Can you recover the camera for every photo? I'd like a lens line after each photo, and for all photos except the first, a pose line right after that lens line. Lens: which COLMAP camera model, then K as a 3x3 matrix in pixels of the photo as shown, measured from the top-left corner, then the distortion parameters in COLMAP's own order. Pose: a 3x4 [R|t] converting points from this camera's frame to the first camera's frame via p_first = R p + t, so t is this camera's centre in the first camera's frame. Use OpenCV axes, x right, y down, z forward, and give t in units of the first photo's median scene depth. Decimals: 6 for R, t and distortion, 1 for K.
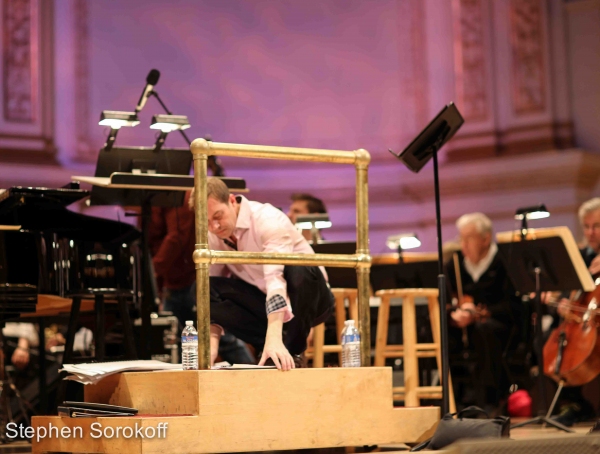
lens RADIAL K [[1556.8, 0, 300.0], [0, 1556.8, 227.0], [0, 0, 1]] dist [-0.078491, -0.455995]
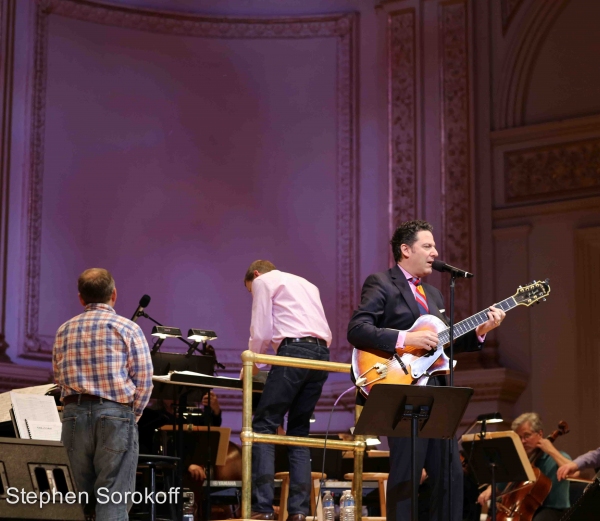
lens RADIAL K [[1756.2, 0, 318.1], [0, 1756.2, 261.8], [0, 0, 1]] dist [-0.077852, 0.904101]
pose [[0.995629, 0.048073, 0.080076, -0.110615], [-0.039637, 0.993808, -0.103801, 0.019912], [-0.084570, 0.100174, 0.991369, -0.463182]]
